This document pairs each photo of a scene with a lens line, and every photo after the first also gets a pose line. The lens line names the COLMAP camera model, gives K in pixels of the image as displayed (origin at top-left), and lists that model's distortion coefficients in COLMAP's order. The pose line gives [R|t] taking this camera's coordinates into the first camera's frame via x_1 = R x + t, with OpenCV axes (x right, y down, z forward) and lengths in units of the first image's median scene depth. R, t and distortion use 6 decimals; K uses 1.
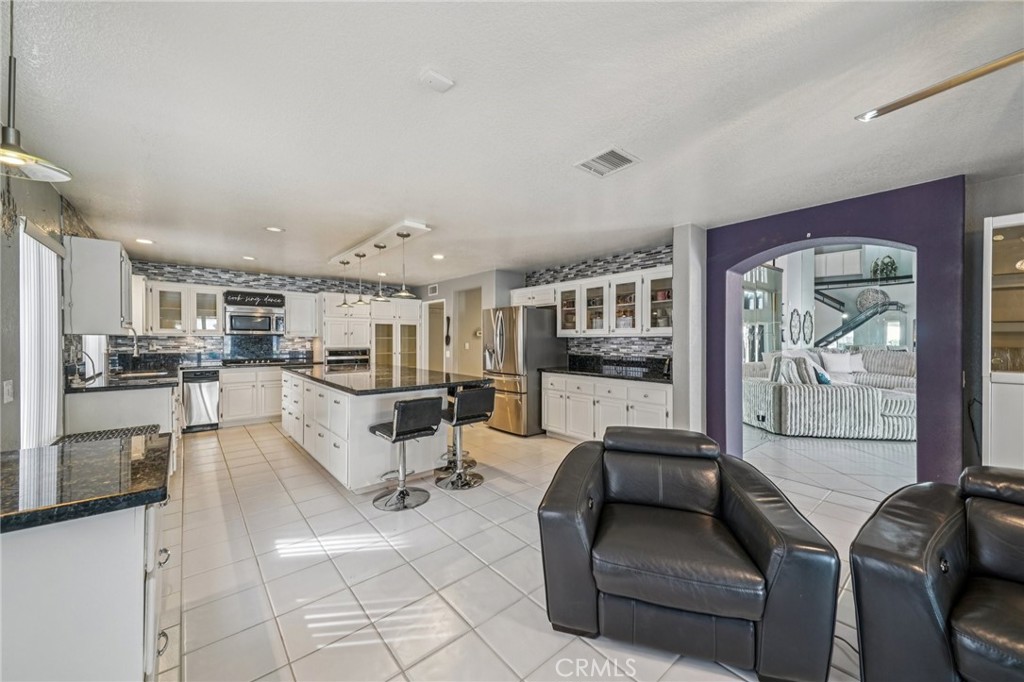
lens RADIAL K [[375.5, 0, 512.6], [0, 375.5, 346.1], [0, 0, 1]] dist [0.026499, -0.009543]
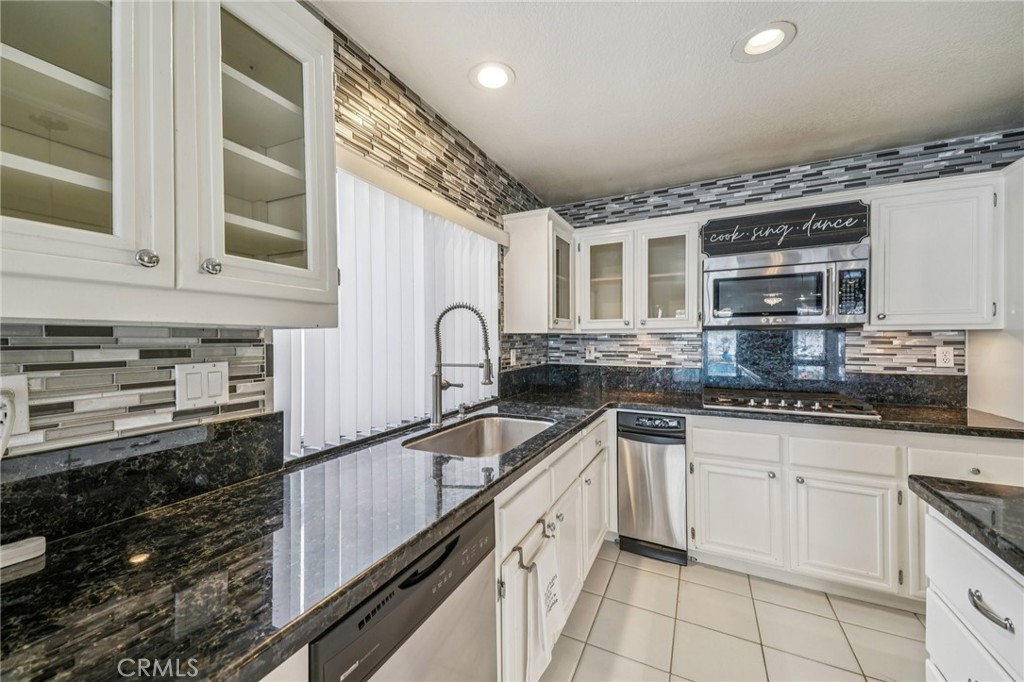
lens RADIAL K [[391.2, 0, 512.0], [0, 391.2, 341.0], [0, 0, 1]] dist [0.030805, -0.000097]
pose [[0.402524, 0.002202, -0.915407, -0.438166], [-0.009394, 0.999954, -0.001726, -0.013444], [0.915361, 0.009294, 0.402526, 0.623996]]
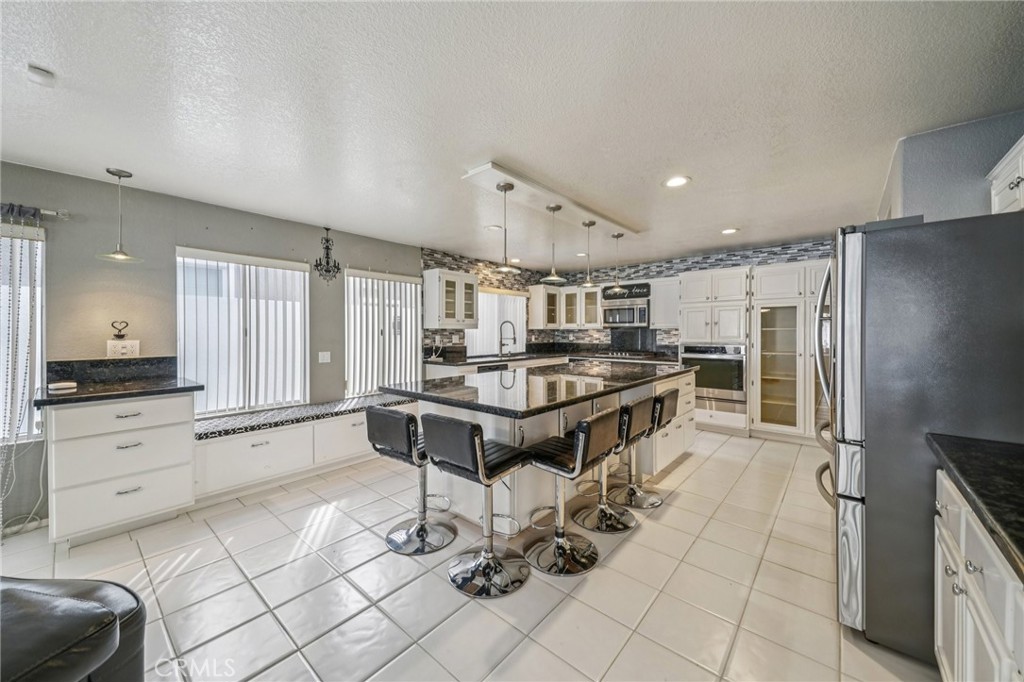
lens RADIAL K [[375.5, 0, 512.6], [0, 375.5, 346.1], [0, 0, 1]] dist [0.026499, -0.009543]
pose [[0.158345, 0.036329, -0.986715, 0.266416], [-0.014990, 0.999296, 0.034386, -0.010023], [0.987270, 0.009346, 0.158778, 0.563300]]
